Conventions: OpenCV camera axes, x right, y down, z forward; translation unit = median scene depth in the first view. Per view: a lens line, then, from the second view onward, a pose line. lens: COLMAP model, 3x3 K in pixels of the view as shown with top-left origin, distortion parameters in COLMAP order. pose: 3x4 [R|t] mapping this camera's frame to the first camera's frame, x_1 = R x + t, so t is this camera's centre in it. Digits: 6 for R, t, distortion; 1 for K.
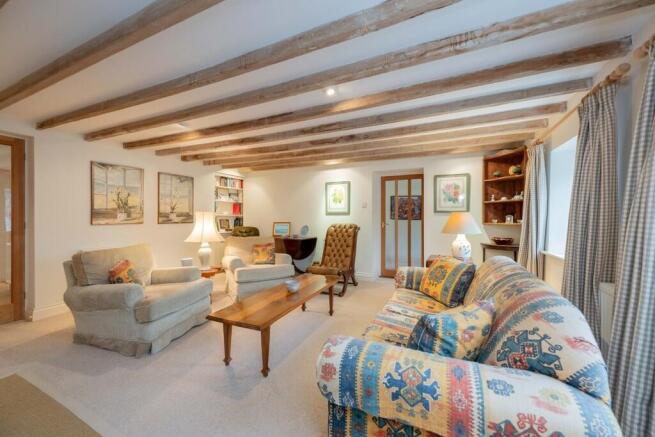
lens RADIAL K [[262.0, 0, 327.2], [0, 262.0, 217.6], [0, 0, 1]] dist [0.010570, 0.000120]
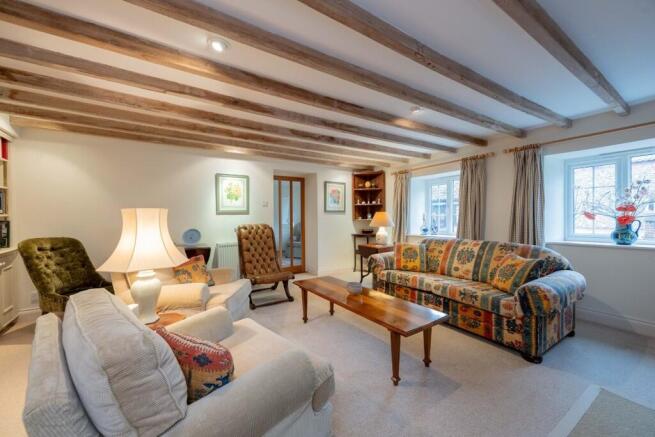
lens RADIAL K [[262.0, 0, 326.7], [0, 262.0, 218.6], [0, 0, 1]] dist [0.010570, 0.000120]
pose [[0.509763, -0.017094, 0.860145, -0.634620], [0.012464, 0.999844, 0.012484, -0.003745], [-0.860224, 0.004357, 0.509897, 0.381418]]
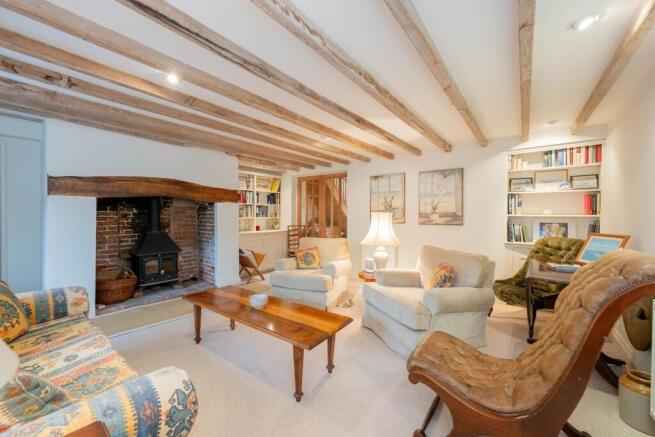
lens RADIAL K [[262.0, 0, 326.3], [0, 262.0, 215.6], [0, 0, 1]] dist [0.010570, 0.000120]
pose [[-0.197896, 0.006753, -0.980200, 0.409160], [-0.006492, 0.999945, 0.008200, -0.015495], [0.980202, 0.007986, -0.197841, 0.873104]]
